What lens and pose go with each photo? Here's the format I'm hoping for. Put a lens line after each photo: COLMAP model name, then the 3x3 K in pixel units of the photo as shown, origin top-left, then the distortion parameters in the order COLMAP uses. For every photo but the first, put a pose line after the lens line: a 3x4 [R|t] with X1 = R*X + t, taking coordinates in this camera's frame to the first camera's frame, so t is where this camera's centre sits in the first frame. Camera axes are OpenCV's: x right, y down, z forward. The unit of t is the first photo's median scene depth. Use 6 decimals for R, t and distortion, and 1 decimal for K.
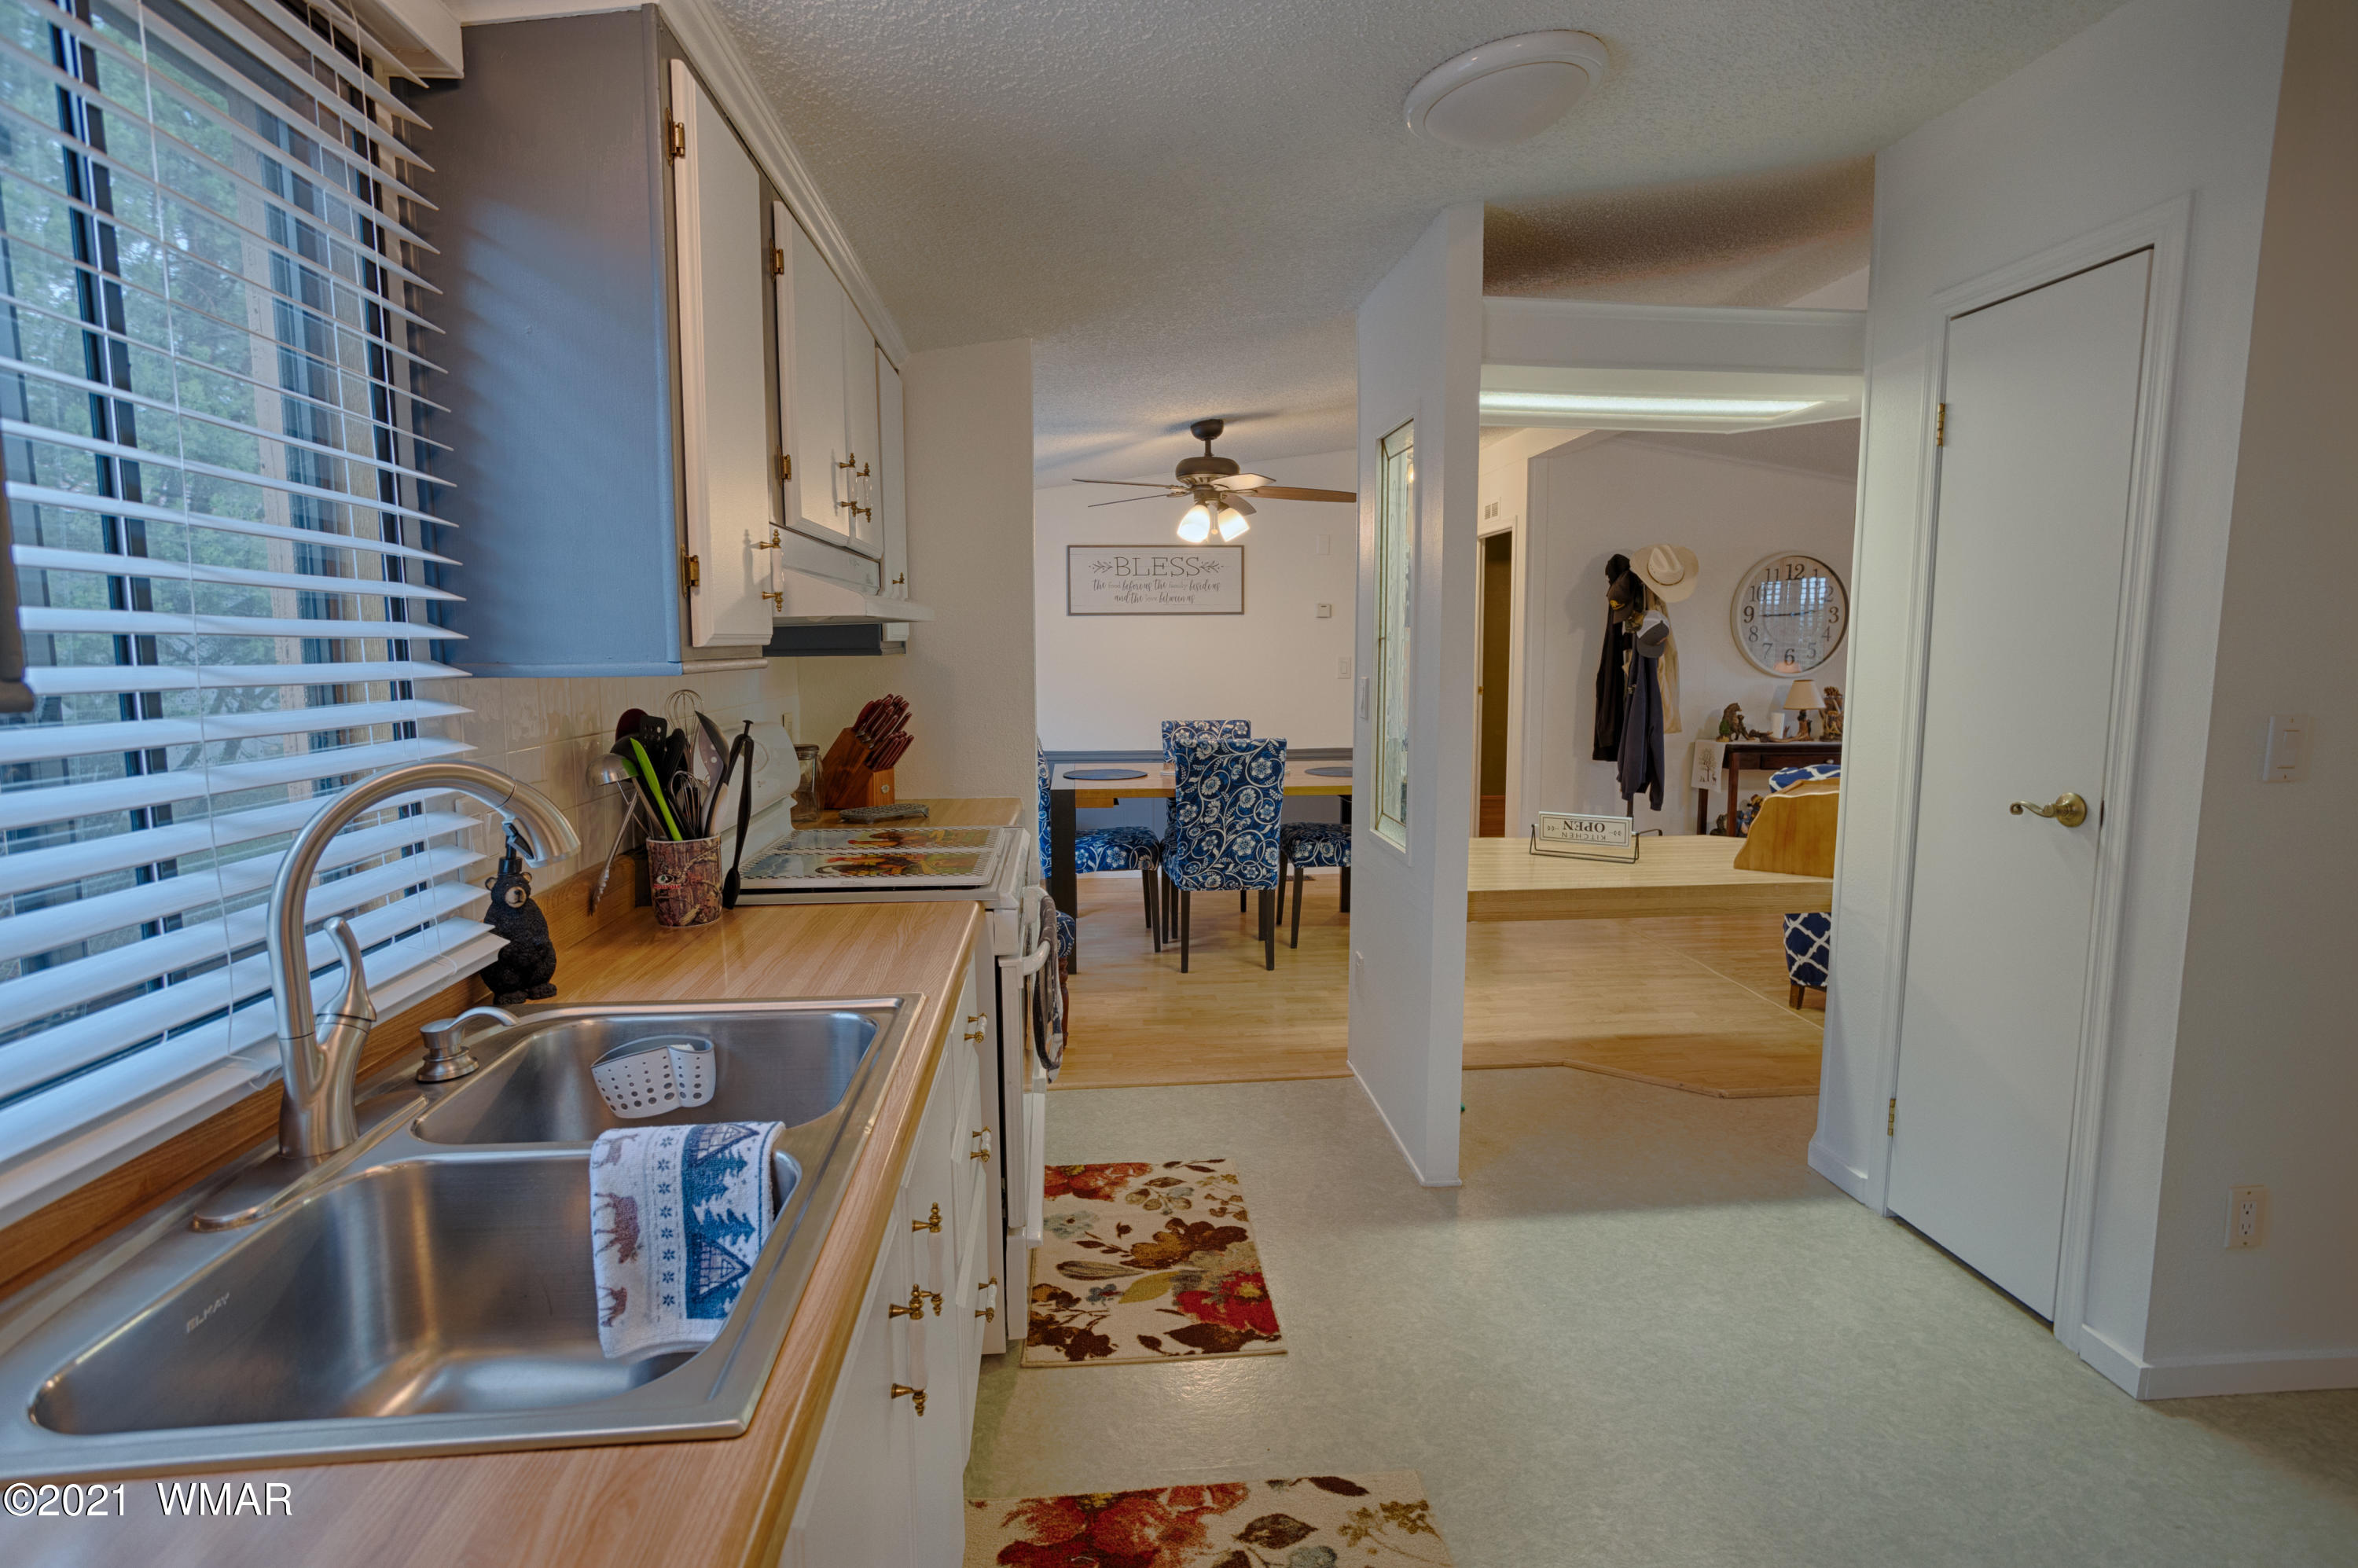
lens RADIAL K [[1141.8, 0, 1184.9], [0, 1141.8, 772.6], [0, 0, 1]] dist [-0.024539, 0.009924]
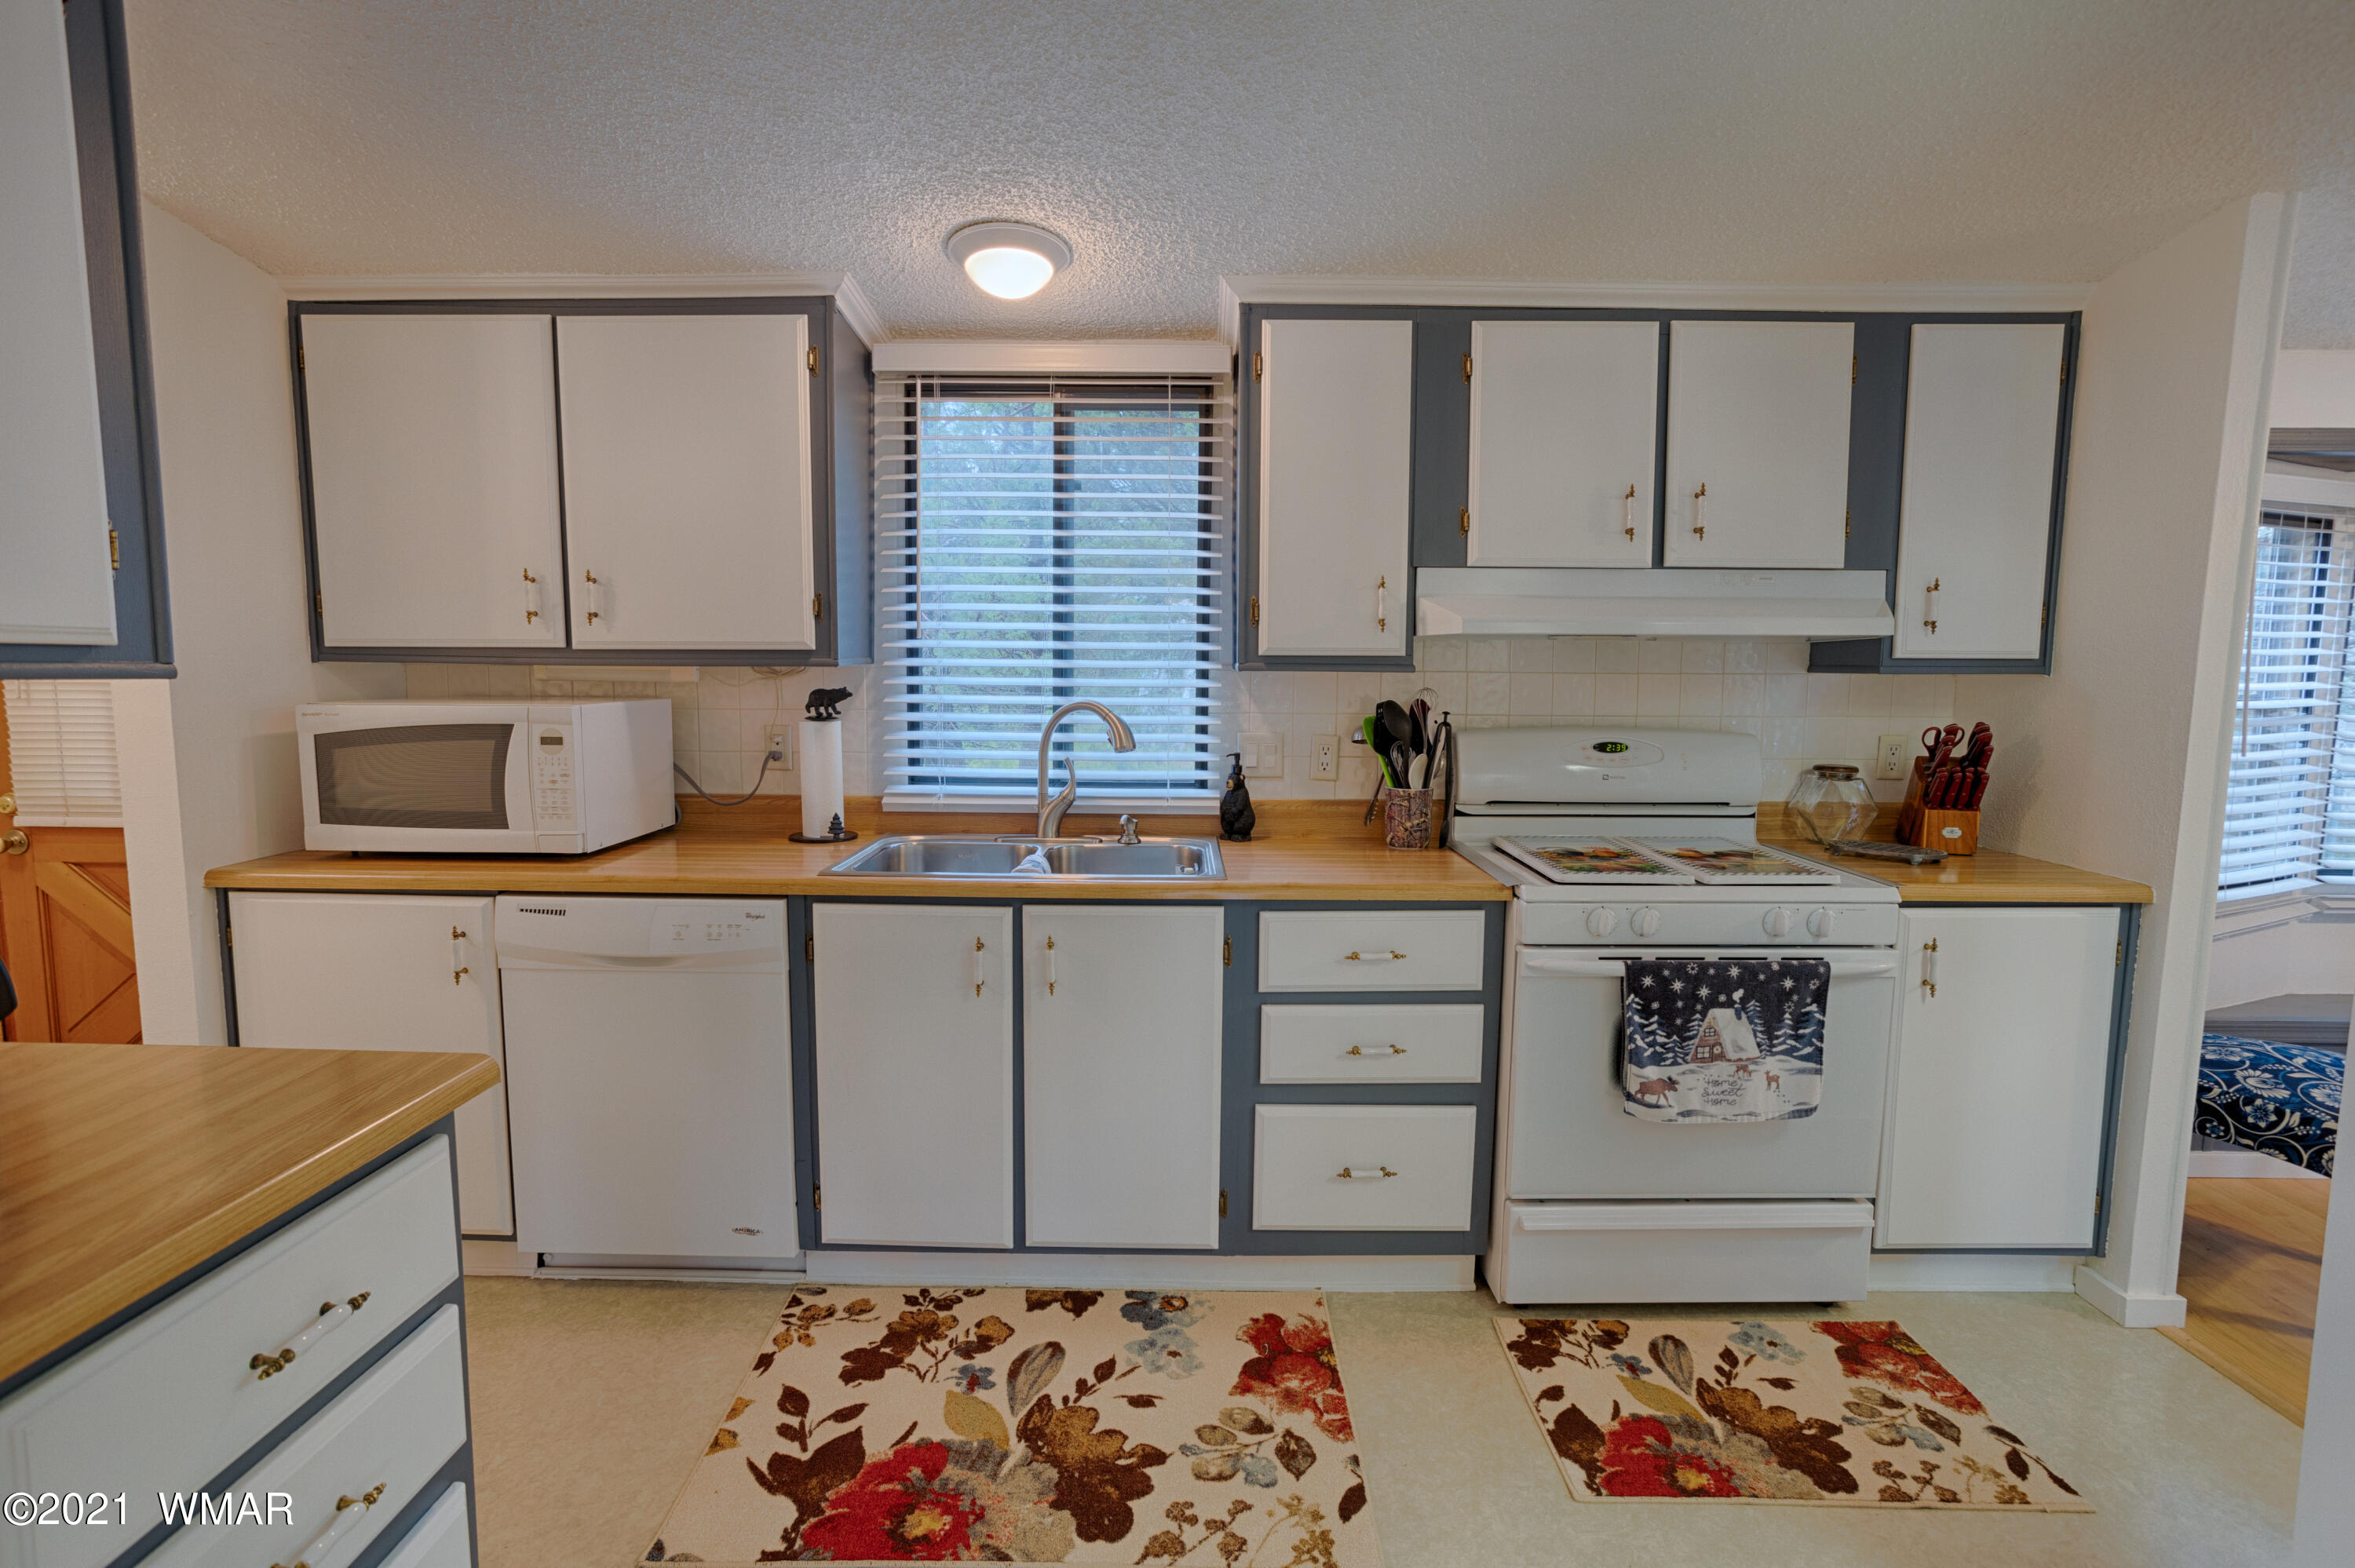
lens RADIAL K [[1140.3, 0, 1178.1], [0, 1140.3, 776.2], [0, 0, 1]] dist [-0.024539, 0.009924]
pose [[-0.102673, 0.107417, -0.988898, 0.817070], [-0.114347, 0.986287, 0.119006, -0.081144], [0.988121, 0.125296, -0.088982, 0.651687]]
